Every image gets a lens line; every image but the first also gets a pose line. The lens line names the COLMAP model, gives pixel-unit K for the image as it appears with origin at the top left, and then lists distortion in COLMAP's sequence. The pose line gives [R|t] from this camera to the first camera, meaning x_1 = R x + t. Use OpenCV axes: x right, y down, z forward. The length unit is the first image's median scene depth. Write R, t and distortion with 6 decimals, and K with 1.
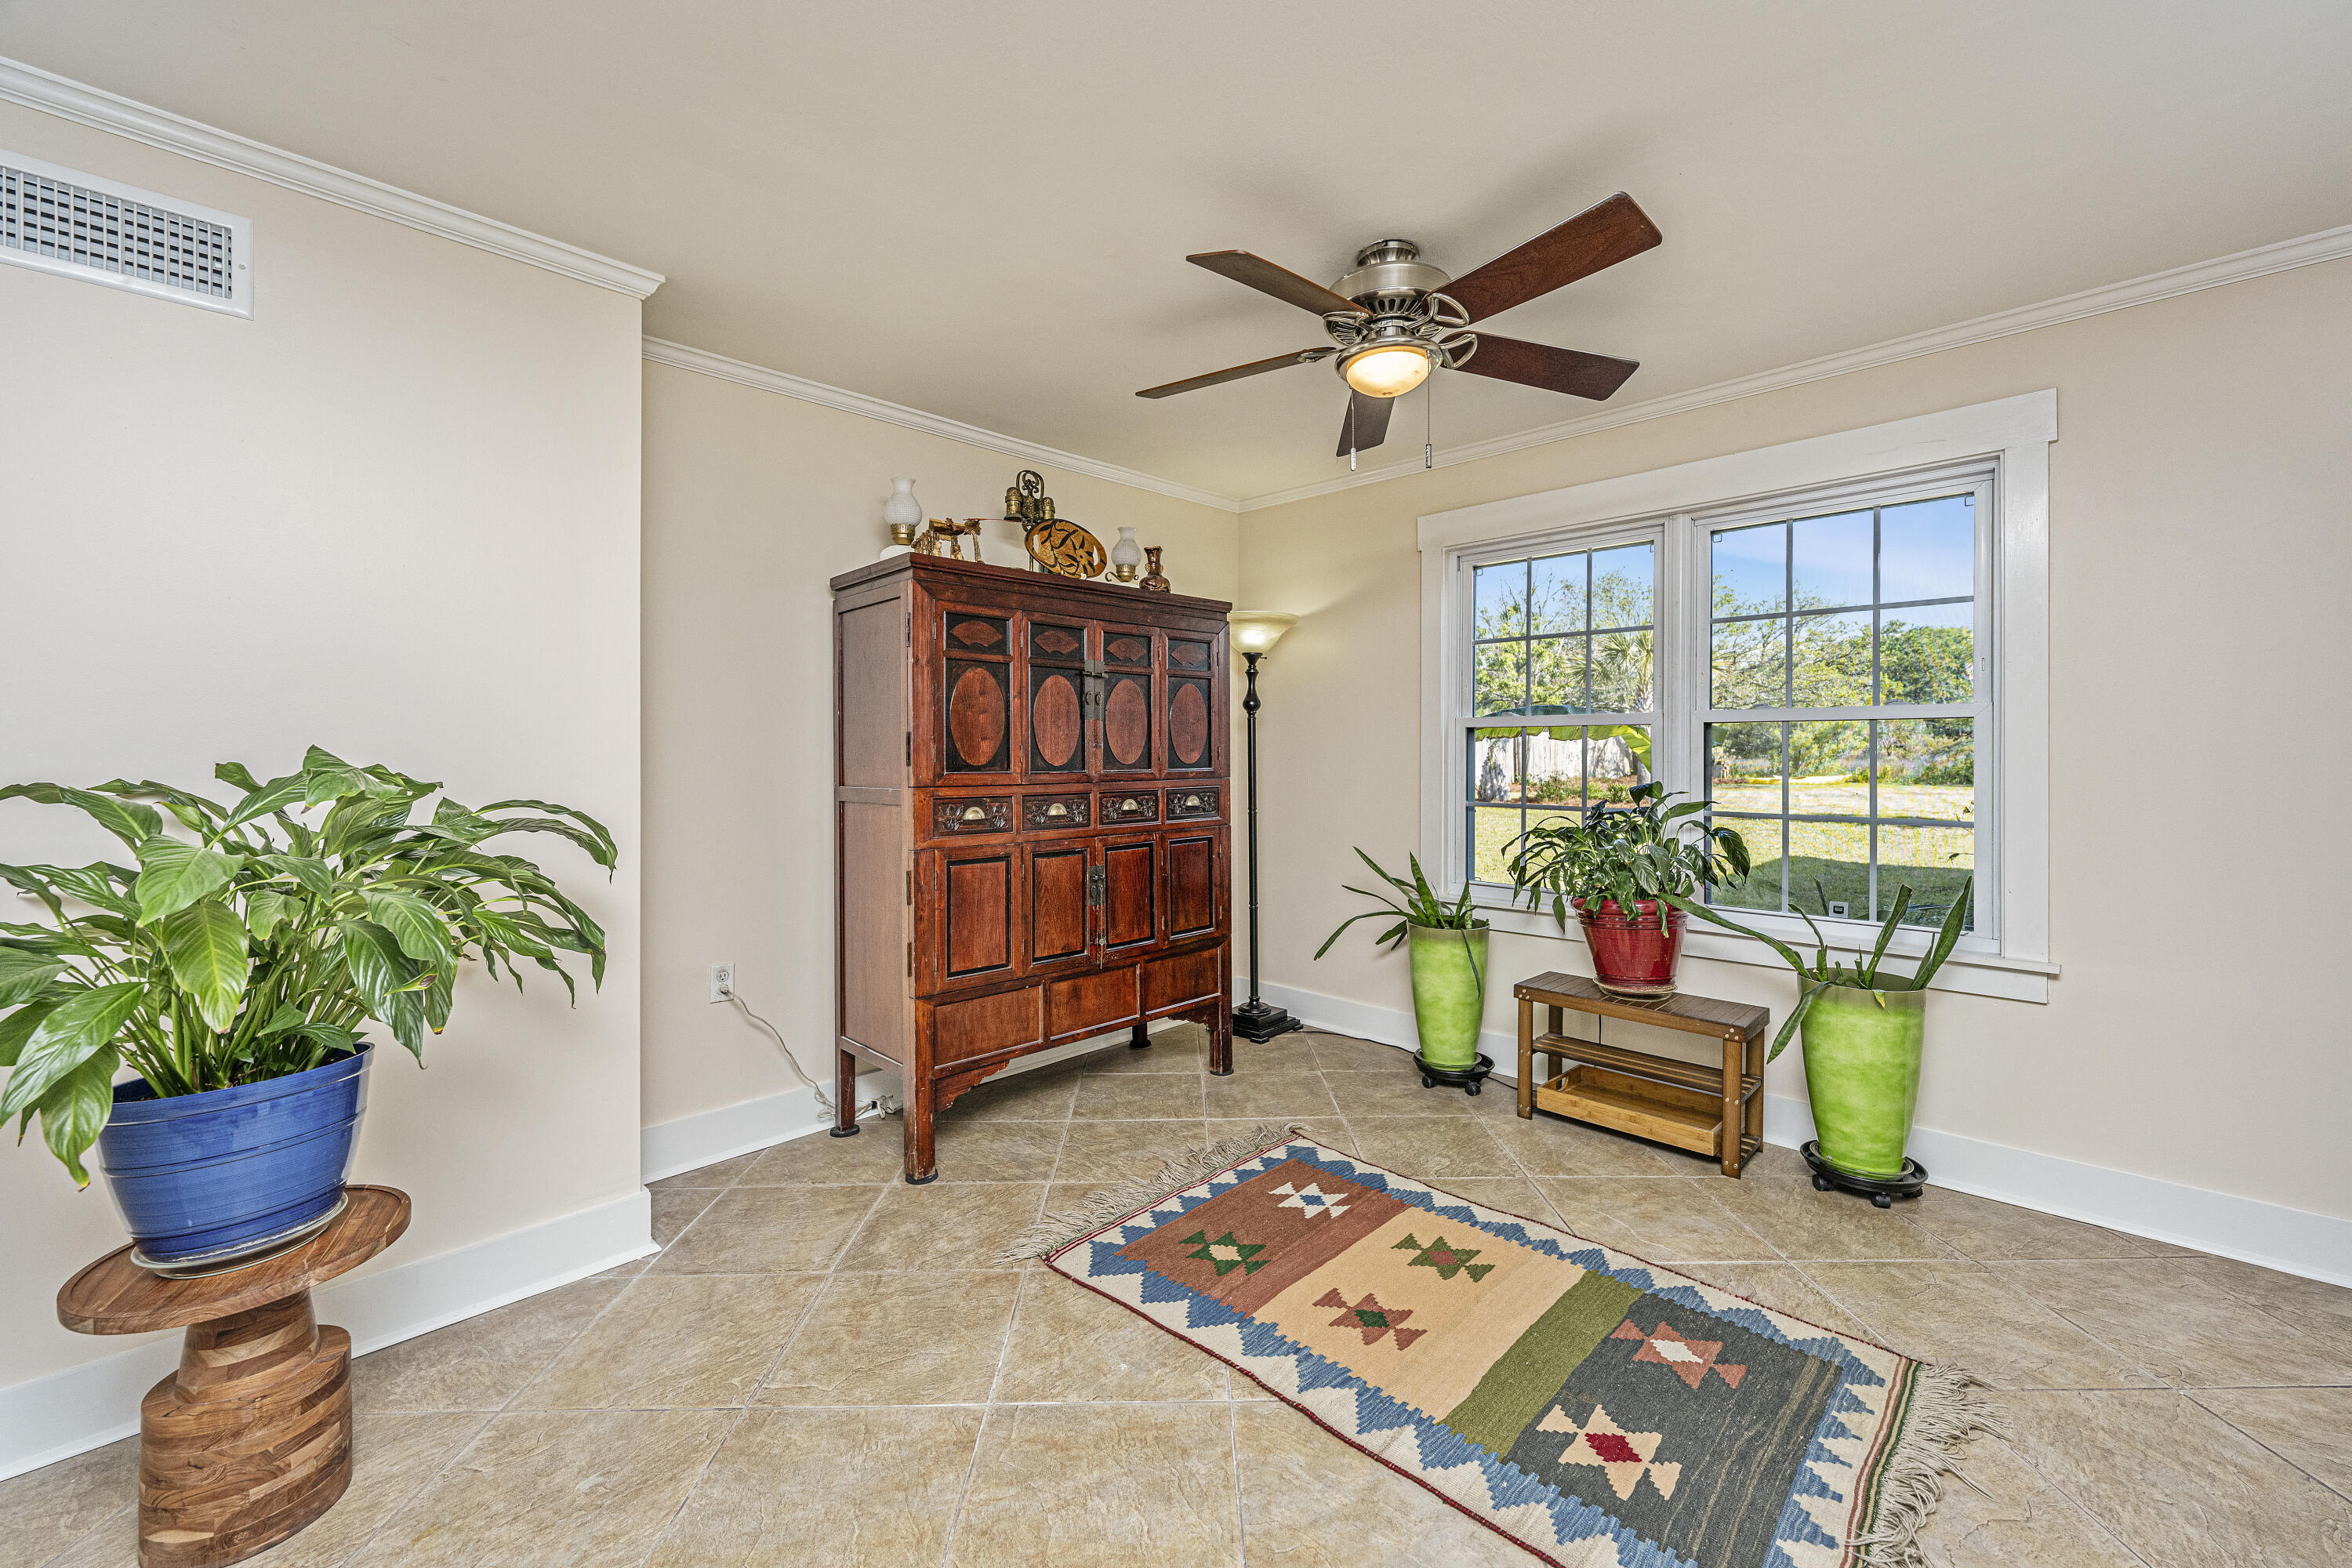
lens RADIAL K [[962.1, 0, 1170.3], [0, 962.1, 773.0], [0, 0, 1]] dist [0.004906, 0.000192]
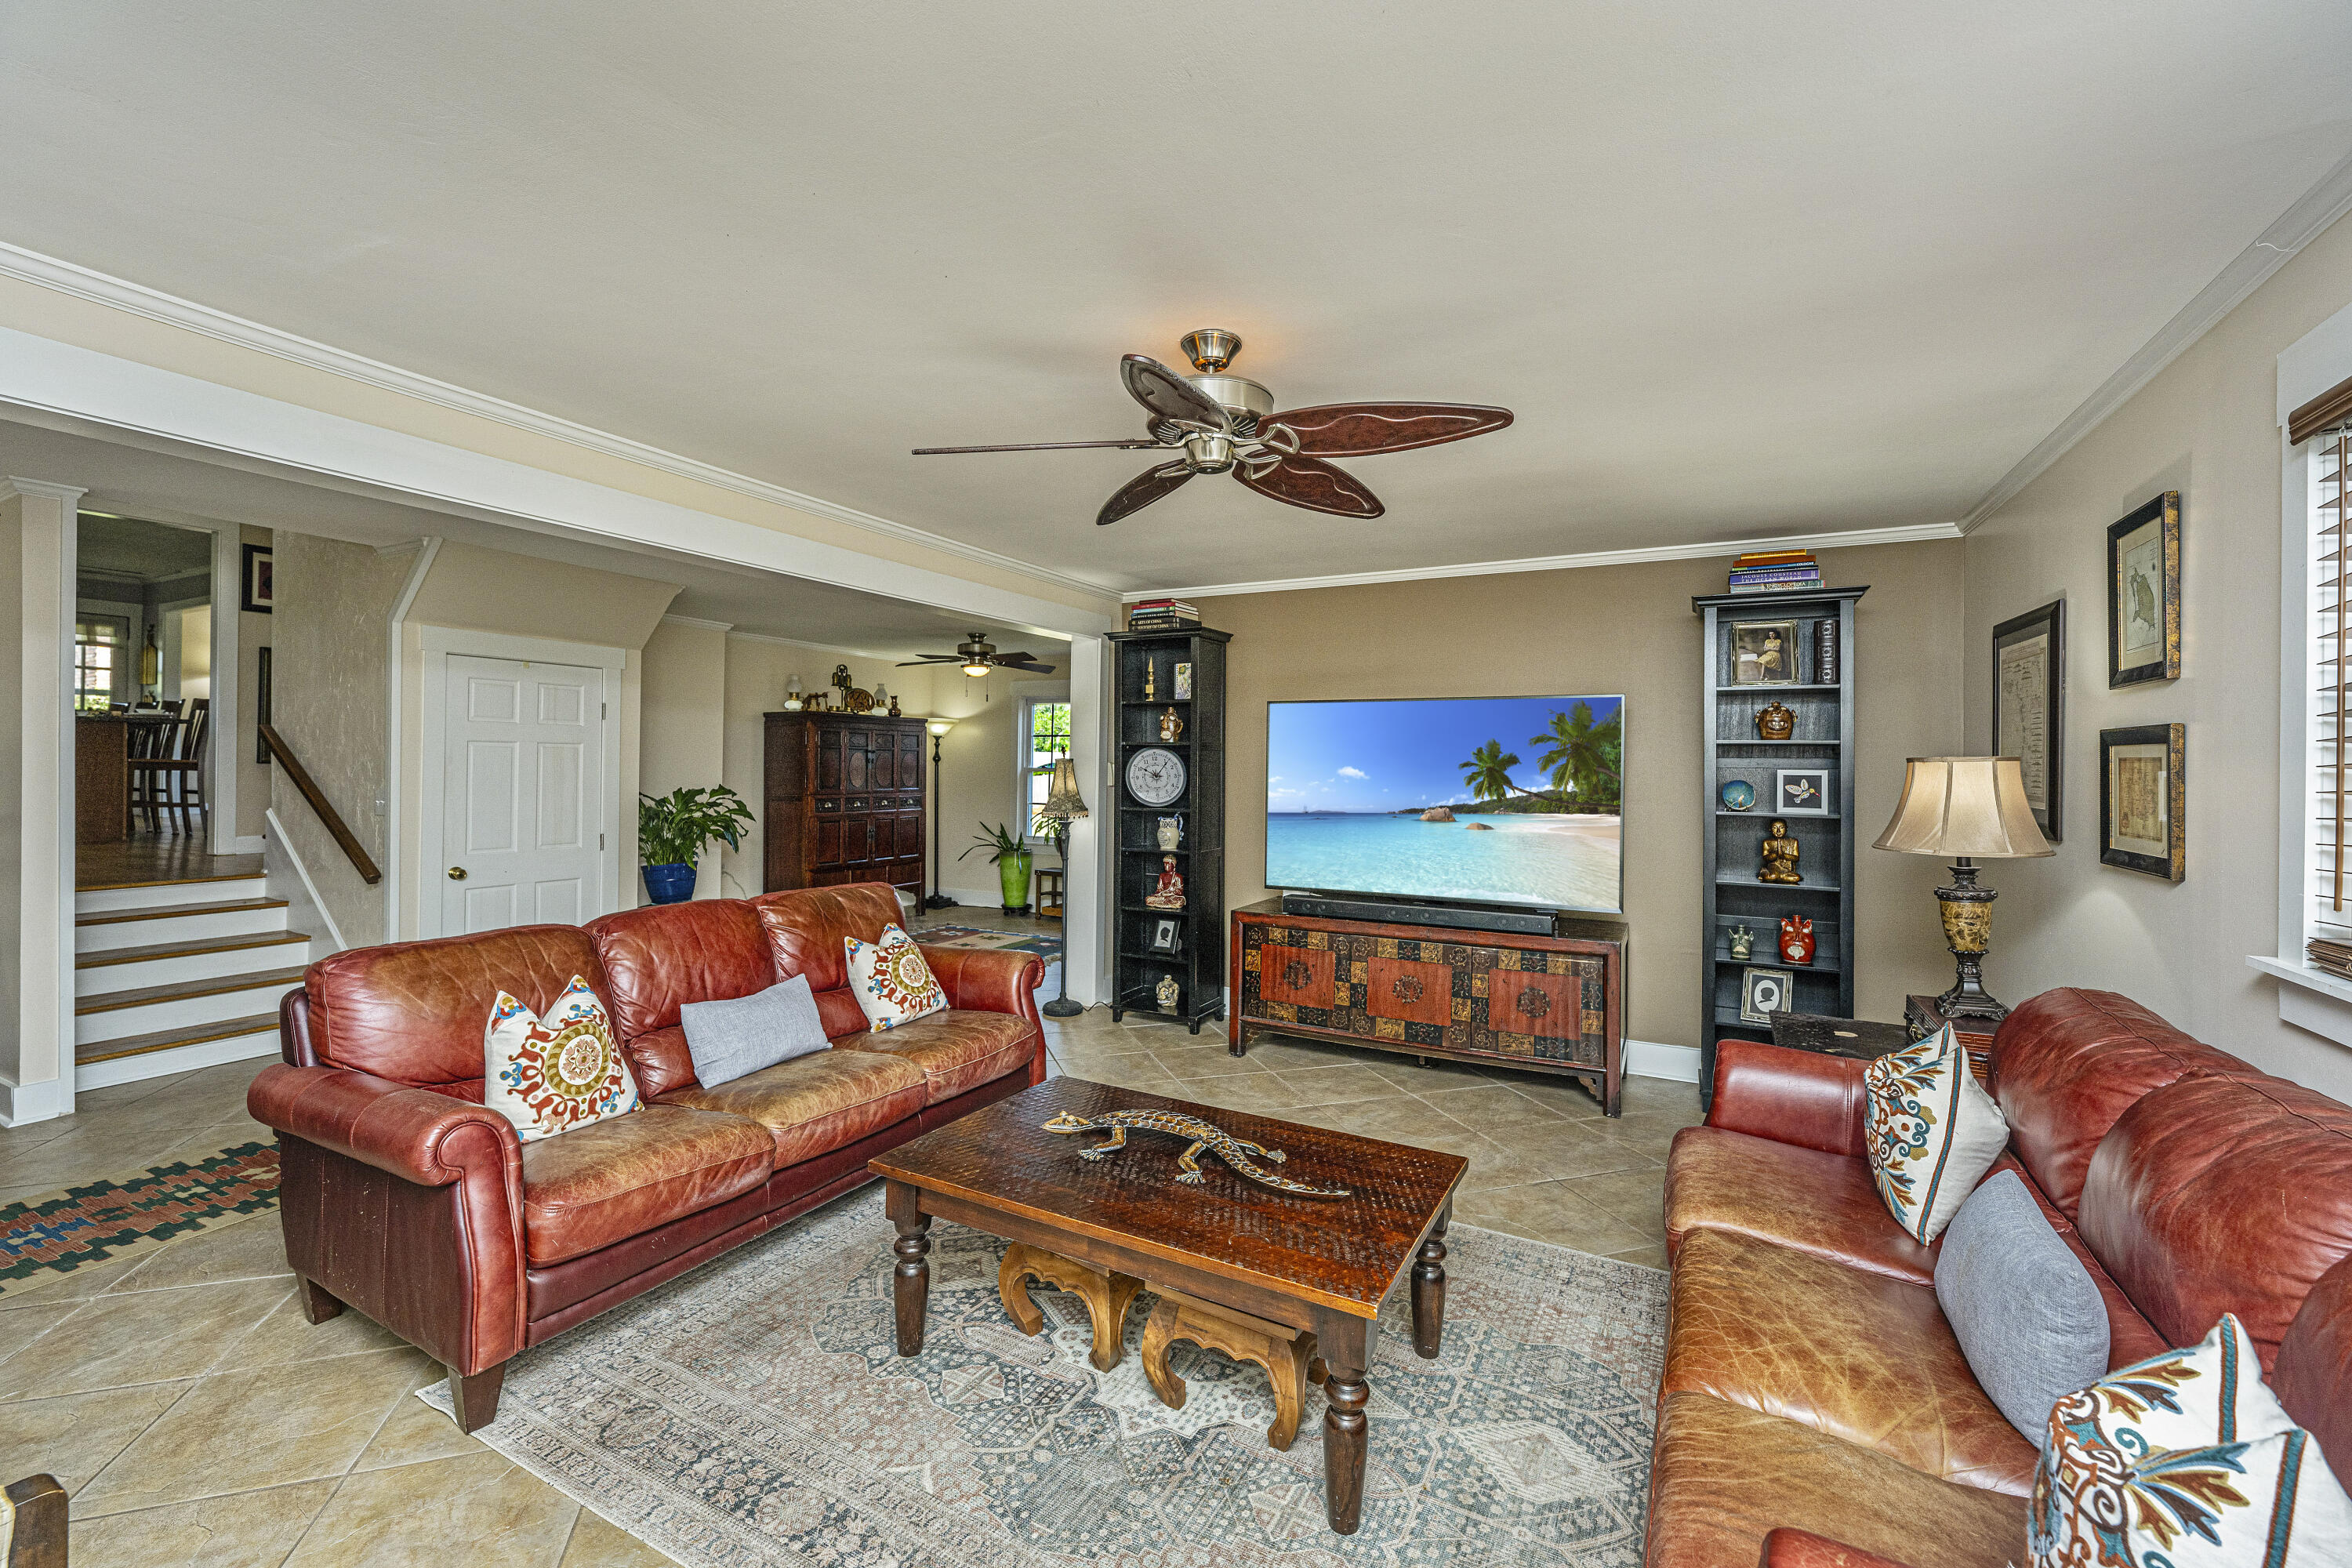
lens RADIAL K [[962.1, 0, 1193.7], [0, 962.1, 772.1], [0, 0, 1]] dist [0.004906, 0.000192]
pose [[0.946045, 0.012436, 0.323796, -0.085706], [-0.005371, 0.999728, -0.022702, 0.005023], [-0.323990, 0.019738, 0.945855, -1.502481]]
